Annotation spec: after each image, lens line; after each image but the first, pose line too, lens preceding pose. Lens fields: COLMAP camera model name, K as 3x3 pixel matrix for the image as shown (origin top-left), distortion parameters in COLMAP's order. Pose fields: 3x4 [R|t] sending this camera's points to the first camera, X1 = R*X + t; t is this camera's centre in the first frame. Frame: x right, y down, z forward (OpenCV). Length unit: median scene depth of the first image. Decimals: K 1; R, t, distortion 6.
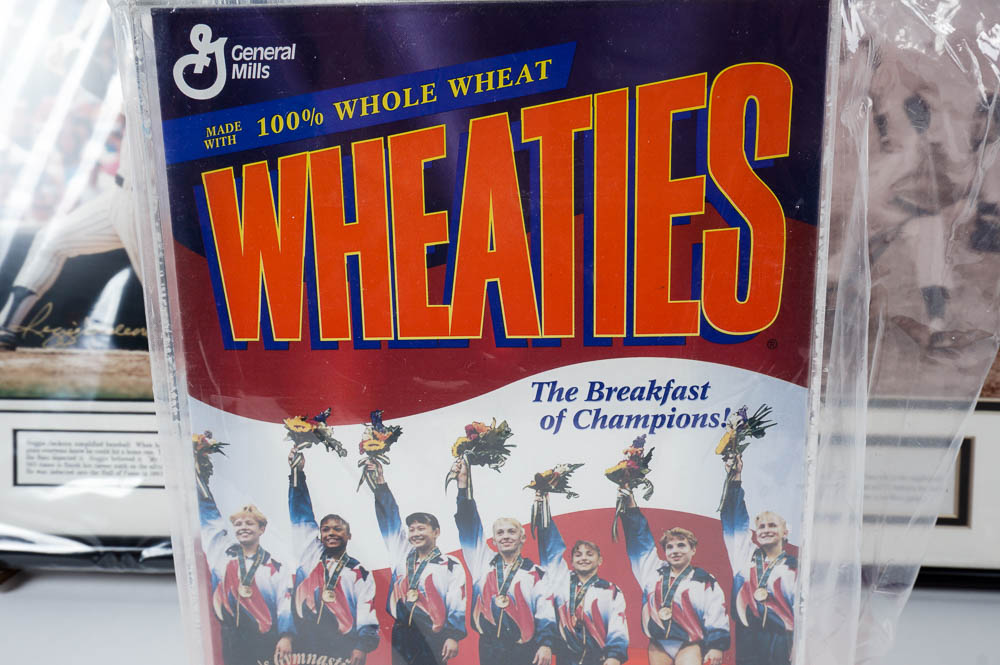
lens RADIAL K [[1165.1, 0, 516.2], [0, 1165.1, 341.4], [0, 0, 1]] dist [0.020283, 0.000000]
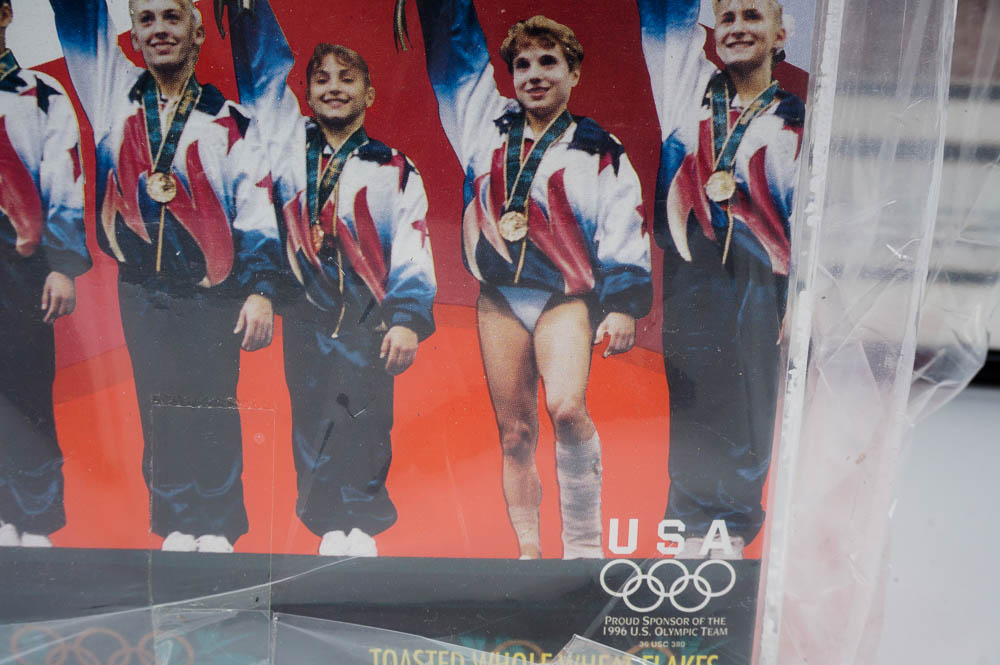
lens RADIAL K [[1165.1, 0, 535.2], [0, 1165.1, 327.3], [0, 0, 1]] dist [0.020283, 0.000000]
pose [[0.999251, 0.038172, 0.006394, 0.134423], [-0.038381, 0.998590, 0.036662, 0.254873], [-0.004986, -0.036880, 0.999307, 0.534669]]
